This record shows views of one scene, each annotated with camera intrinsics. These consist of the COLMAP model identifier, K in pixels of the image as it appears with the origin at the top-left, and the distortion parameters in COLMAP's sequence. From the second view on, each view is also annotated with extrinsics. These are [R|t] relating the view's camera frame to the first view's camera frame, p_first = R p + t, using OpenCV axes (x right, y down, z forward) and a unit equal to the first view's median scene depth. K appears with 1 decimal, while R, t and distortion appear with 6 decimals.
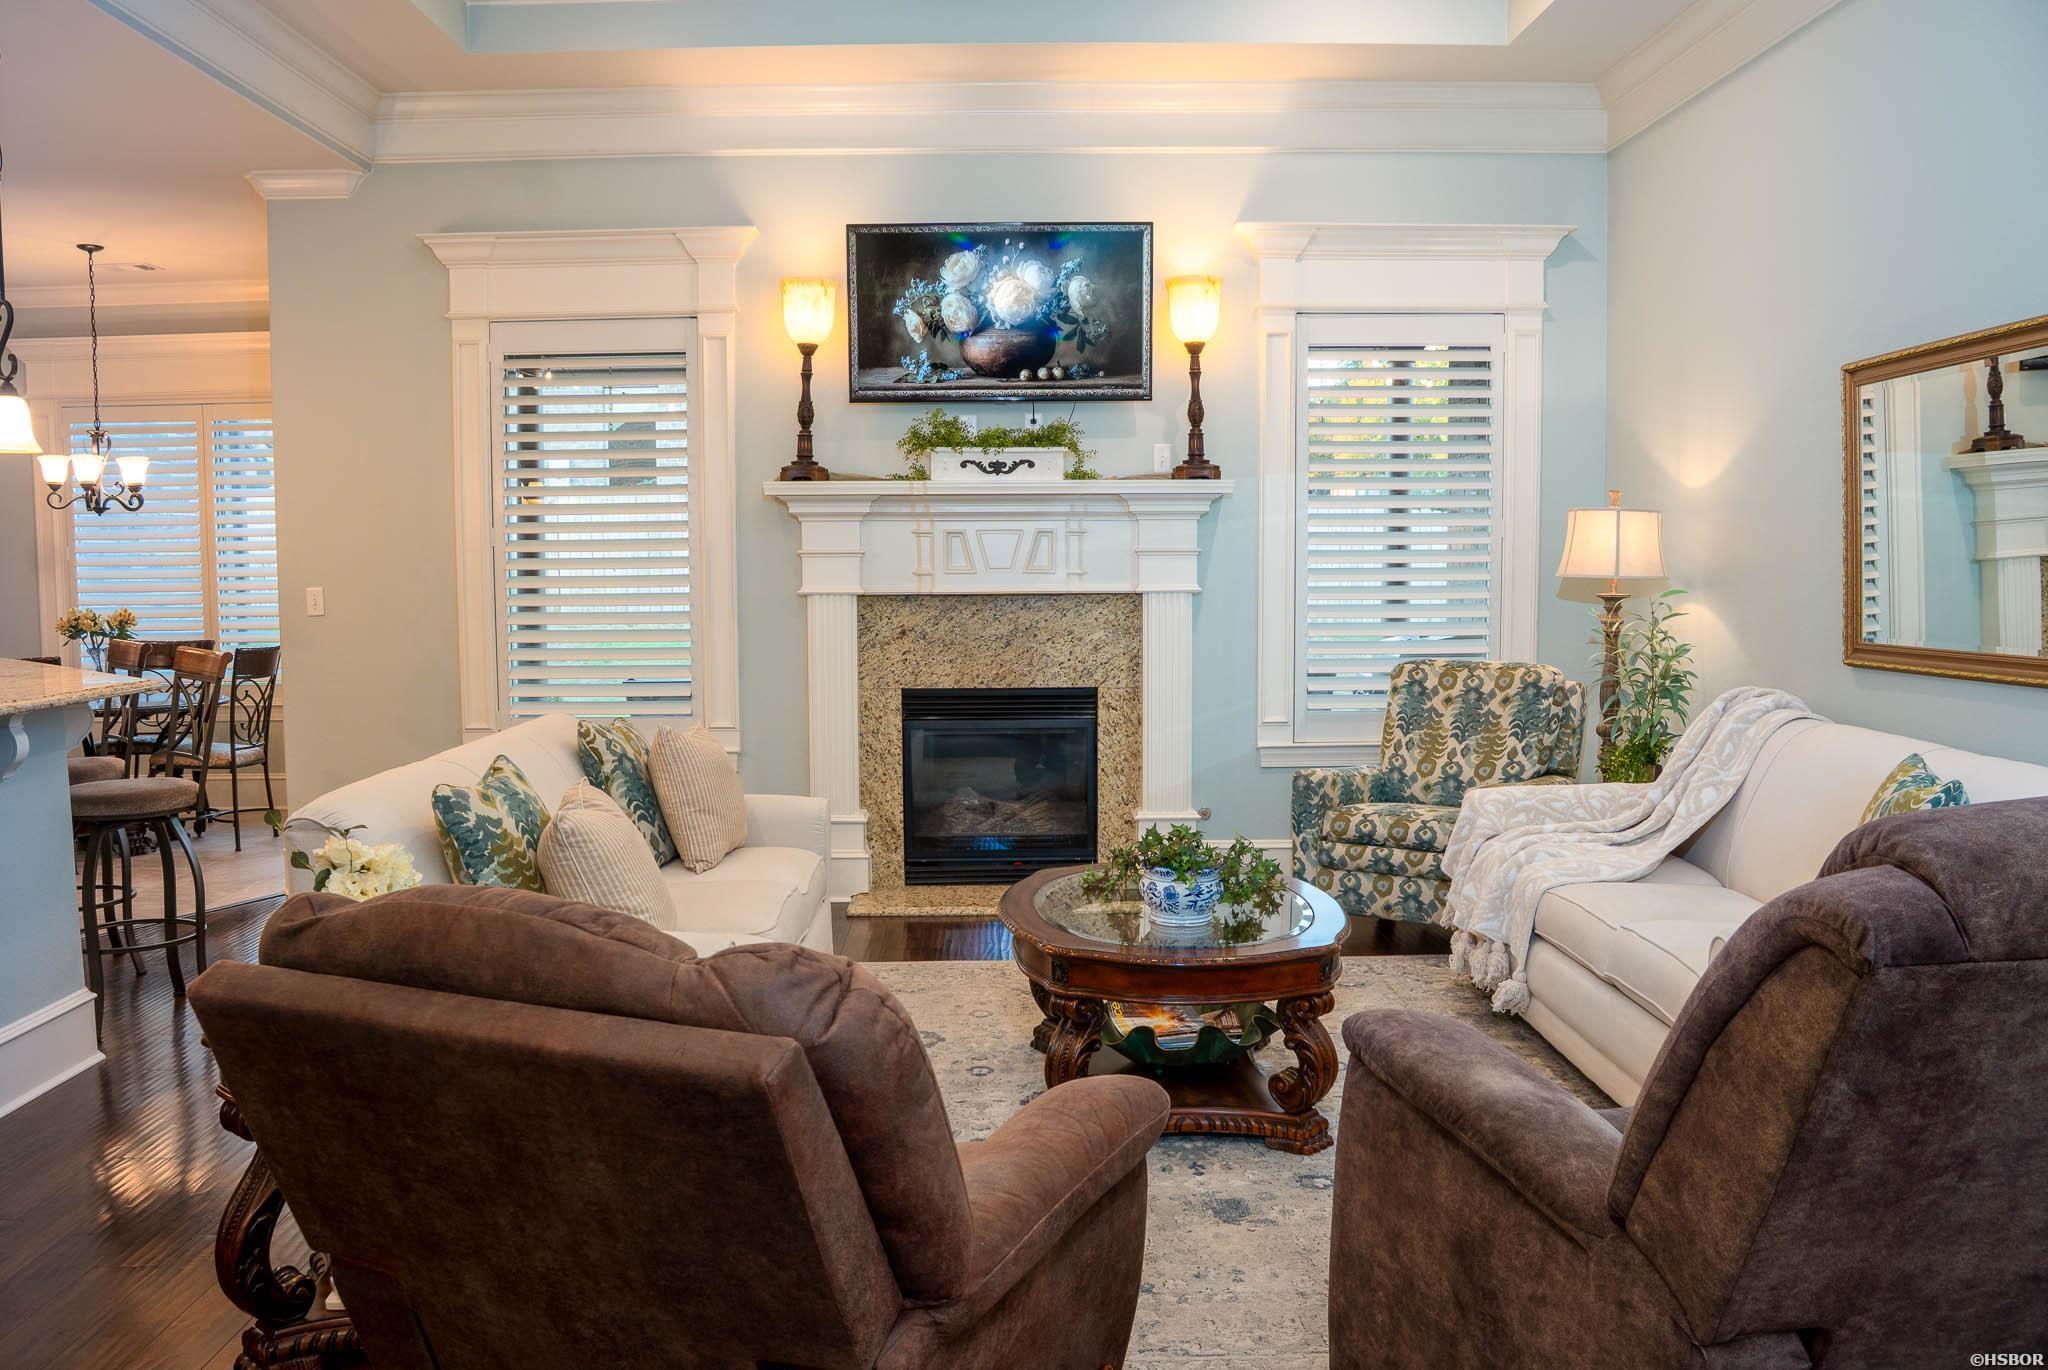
lens RADIAL K [[1539.3, 0, 1018.5], [0, 1539.3, 678.9], [0, 0, 1]] dist [-0.148255, 0.134076]
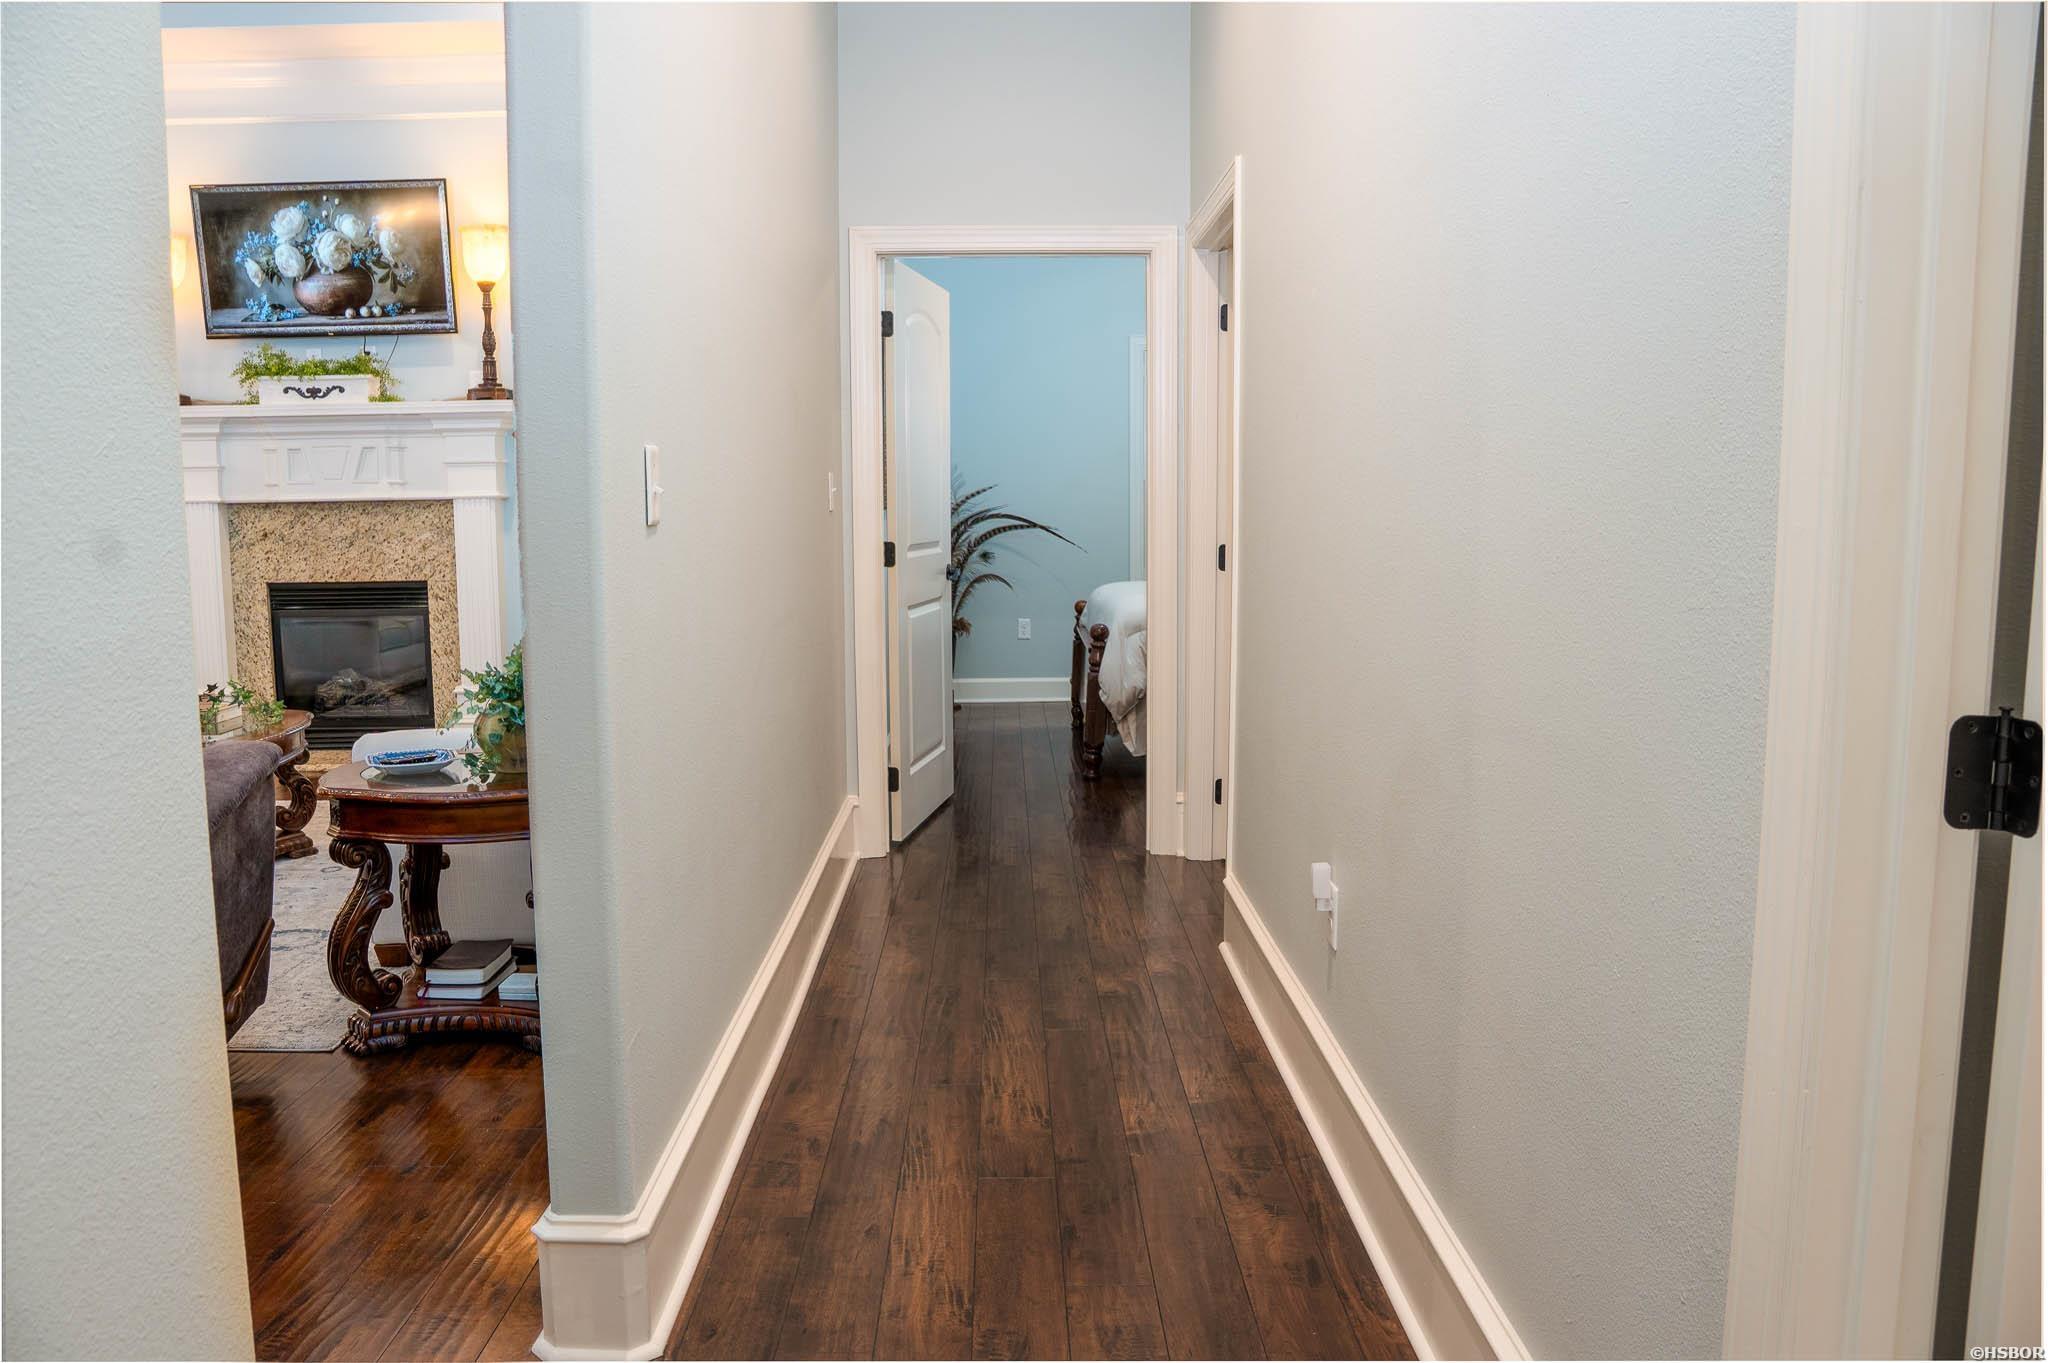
lens RADIAL K [[1539.3, 0, 1018.5], [0, 1539.3, 675.4], [0, 0, 1]] dist [-0.148255, 0.134076]
pose [[0.999986, -0.000974, 0.005227, 0.511209], [0.000779, 0.999310, 0.037144, 0.036346], [-0.005259, -0.037139, 0.999296, -0.155761]]
